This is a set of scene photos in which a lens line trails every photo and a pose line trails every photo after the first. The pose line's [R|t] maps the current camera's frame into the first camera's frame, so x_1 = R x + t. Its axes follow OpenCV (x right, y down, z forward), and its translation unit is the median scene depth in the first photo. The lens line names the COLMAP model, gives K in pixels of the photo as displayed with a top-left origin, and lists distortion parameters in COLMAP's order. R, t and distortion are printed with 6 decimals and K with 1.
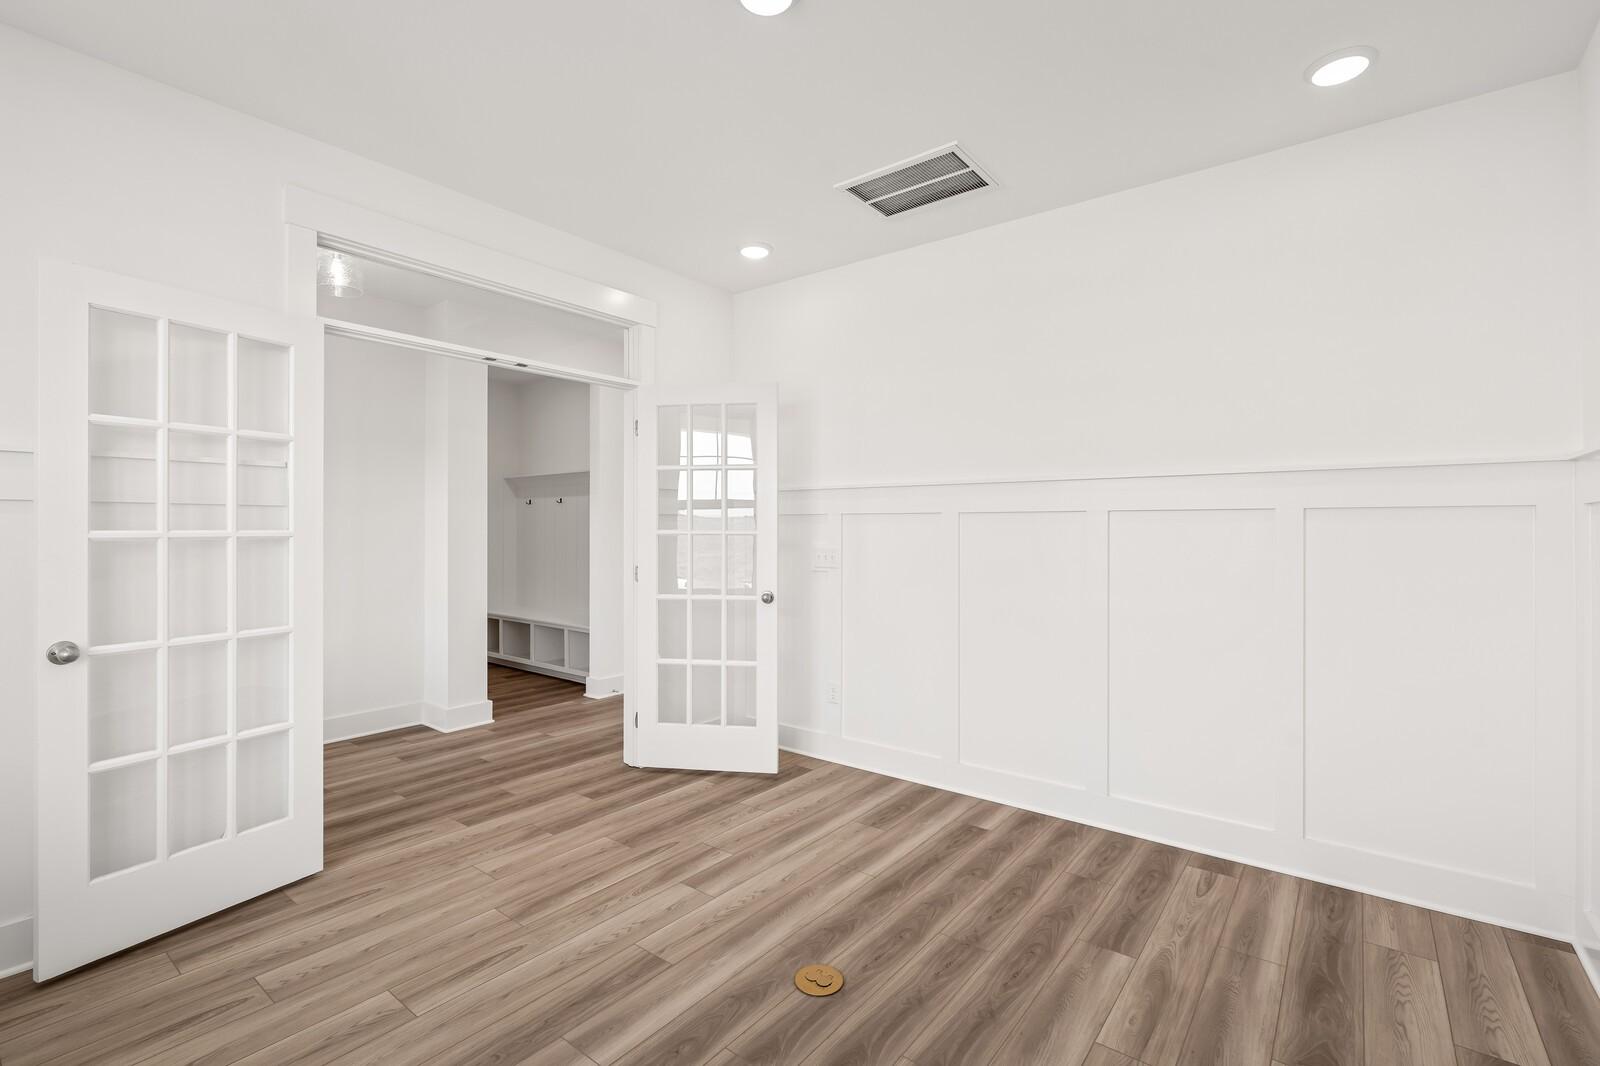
lens RADIAL K [[730.5, 0, 795.3], [0, 730.5, 531.9], [0, 0, 1]] dist [-0.005321, -0.000048]
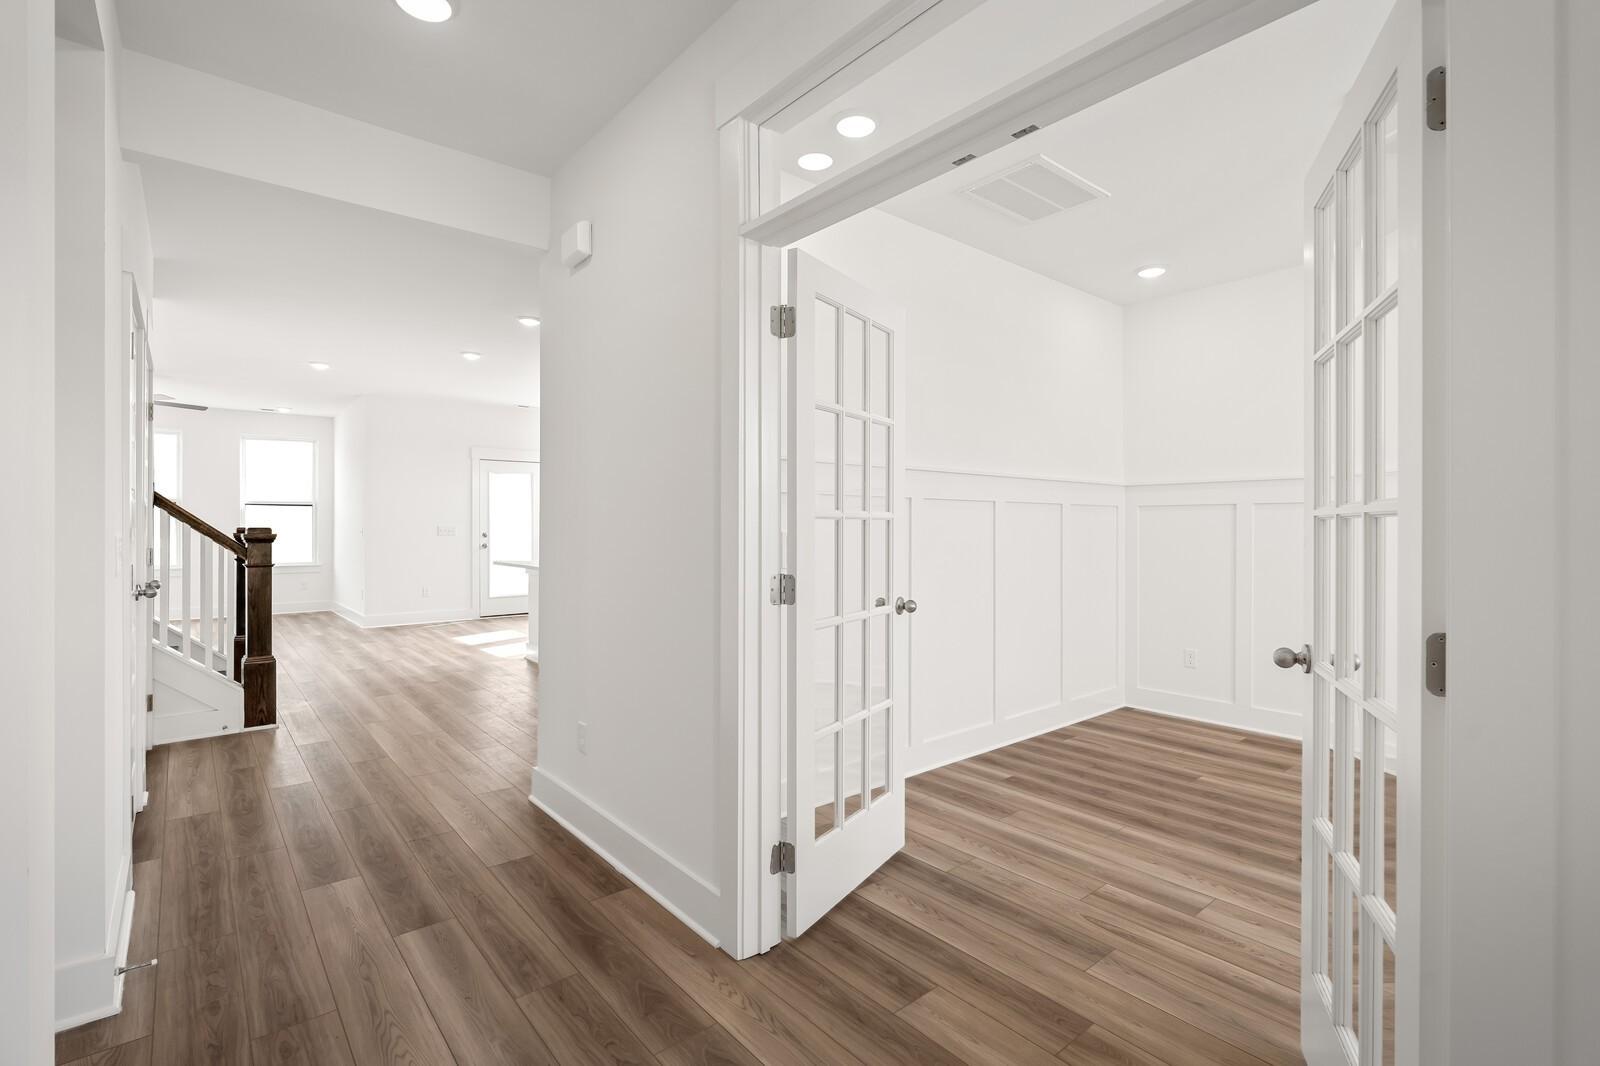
lens RADIAL K [[730.5, 0, 795.9], [0, 730.5, 525.5], [0, 0, 1]] dist [-0.005321, -0.000048]
pose [[0.202689, -0.003892, 0.979235, -1.000044], [0.000092, 0.999992, 0.003956, -0.000513], [-0.979243, -0.000711, 0.202688, 1.152058]]
